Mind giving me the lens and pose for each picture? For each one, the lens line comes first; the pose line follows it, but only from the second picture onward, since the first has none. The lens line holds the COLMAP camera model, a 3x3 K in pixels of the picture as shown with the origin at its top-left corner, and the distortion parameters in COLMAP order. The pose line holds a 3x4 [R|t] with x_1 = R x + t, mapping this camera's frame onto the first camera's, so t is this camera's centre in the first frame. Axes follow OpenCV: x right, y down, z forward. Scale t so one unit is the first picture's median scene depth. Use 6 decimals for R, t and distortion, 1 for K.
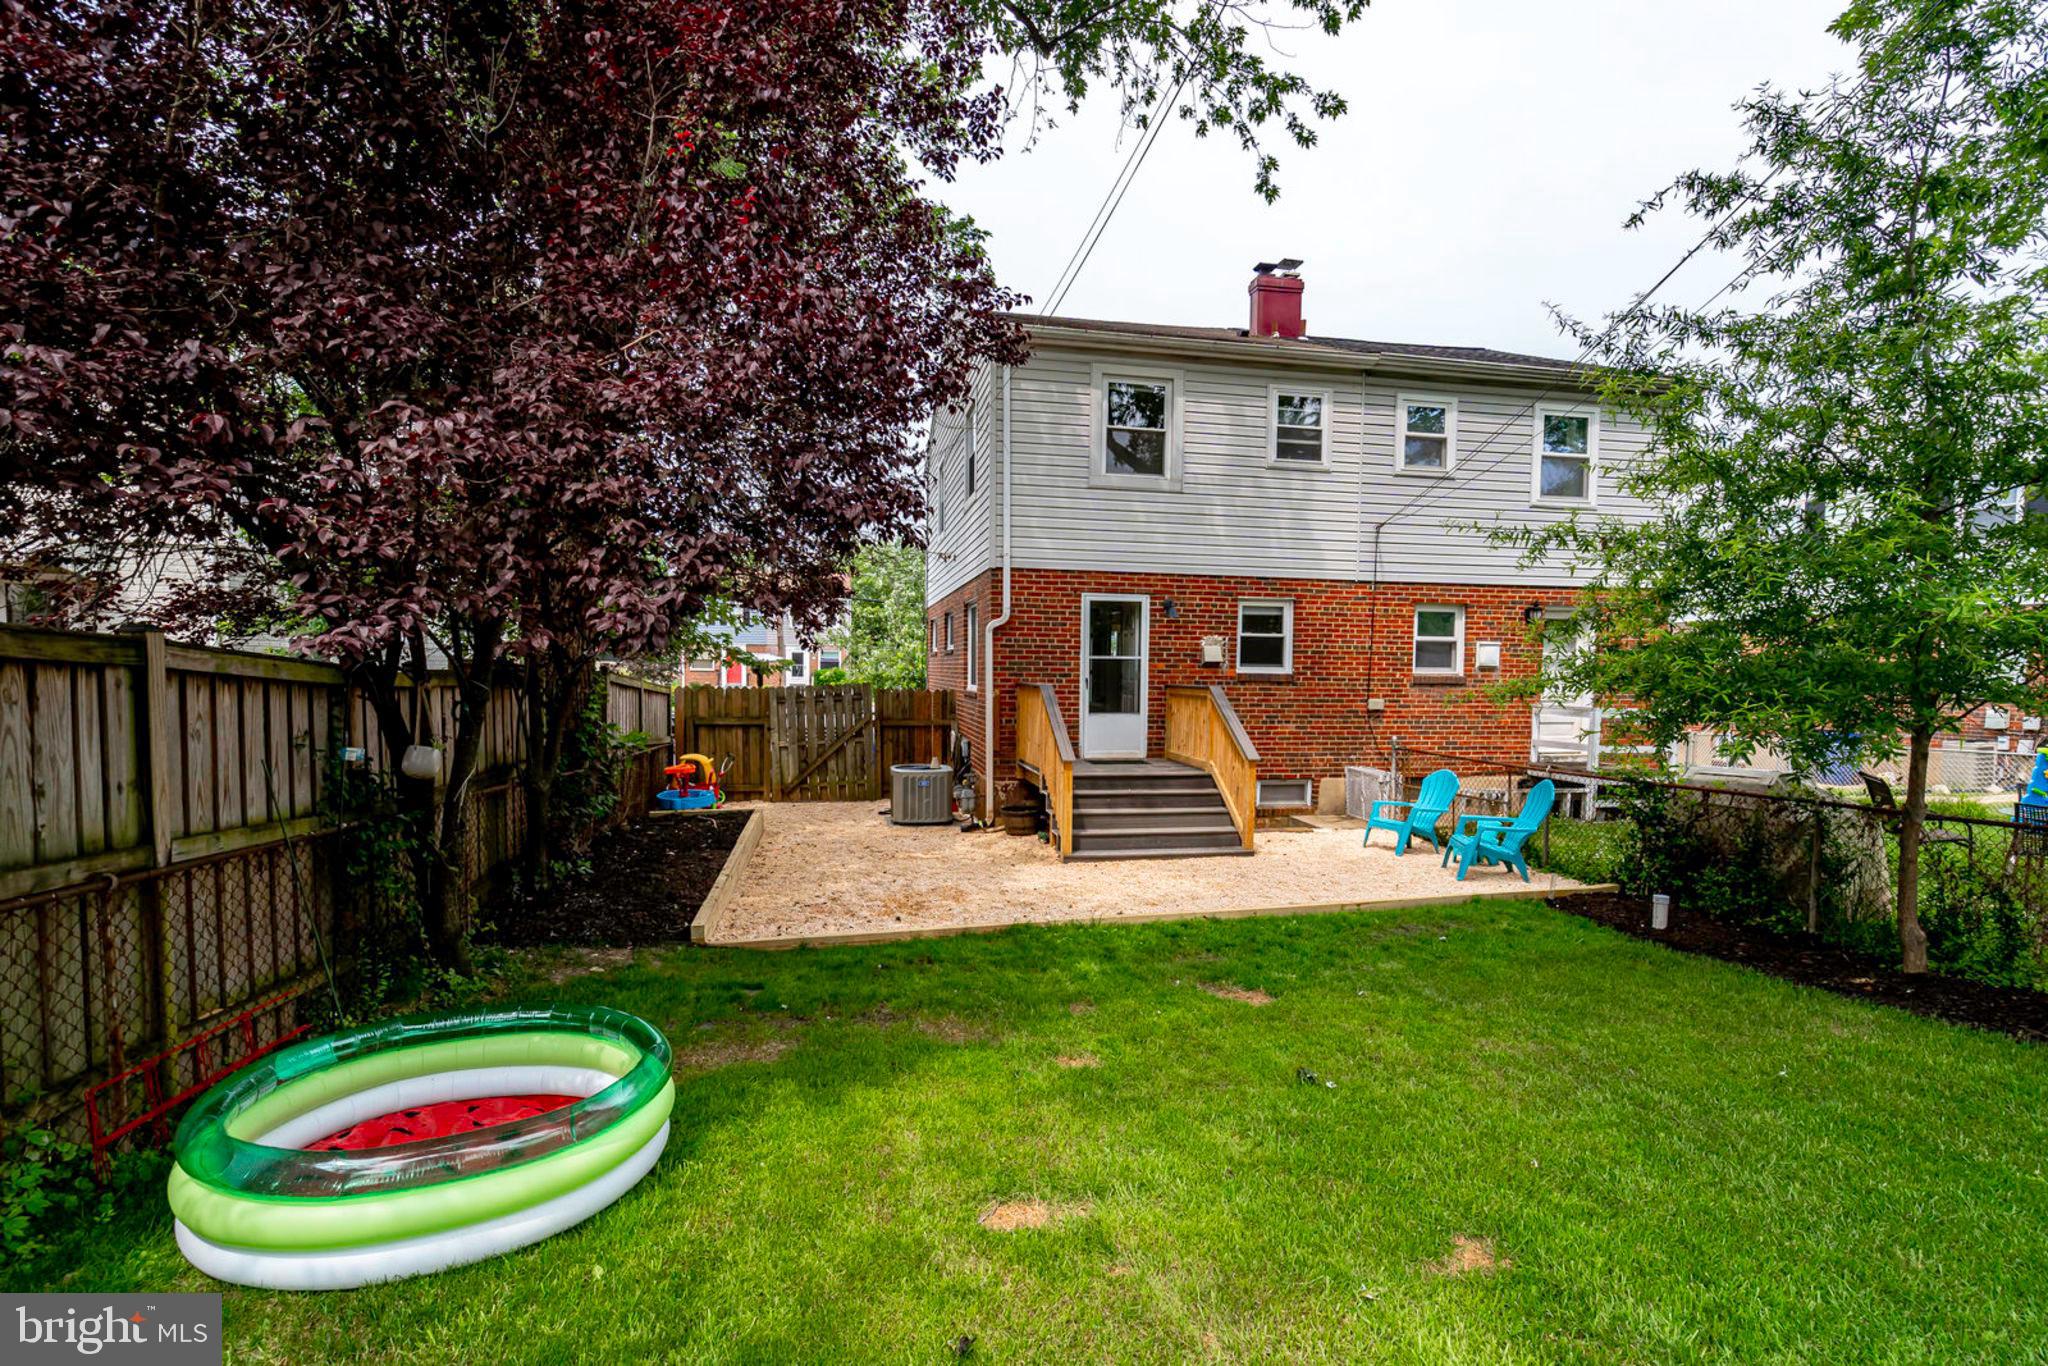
lens RADIAL K [[967.0, 0, 1054.7], [0, 967.0, 741.3], [0, 0, 1]] dist [0.002234, 0.000133]
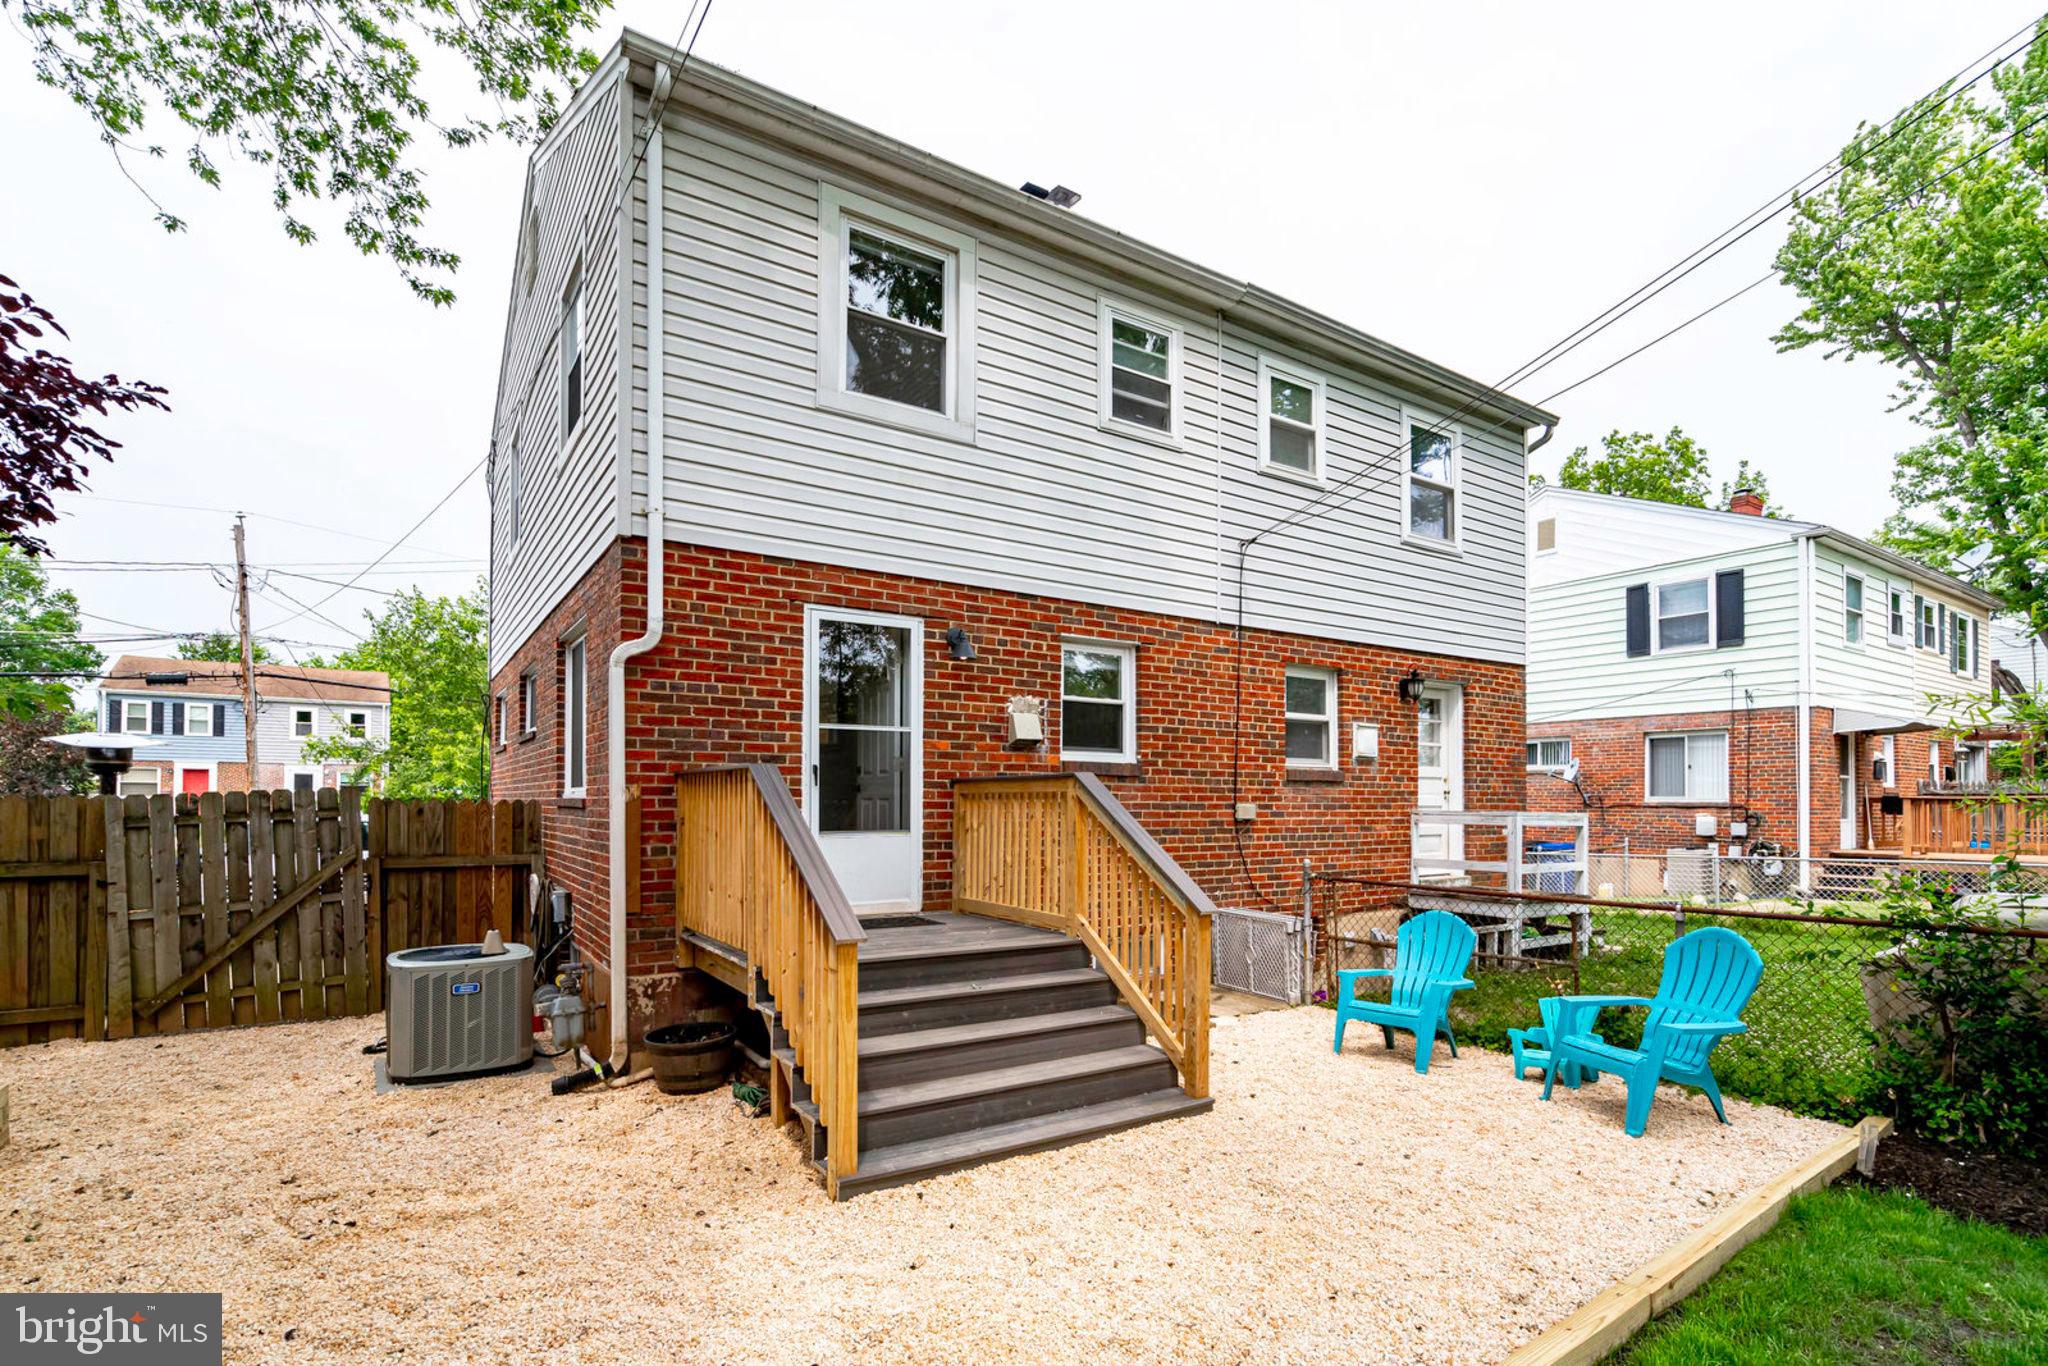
lens RADIAL K [[967.0, 0, 1010.7], [0, 967.0, 793.0], [0, 0, 1]] dist [0.002234, 0.000133]
pose [[0.938672, -0.005900, 0.344760, -0.047122], [0.035255, 0.996256, -0.078938, -0.004514], [-0.343003, 0.086252, 0.935366, 0.455010]]
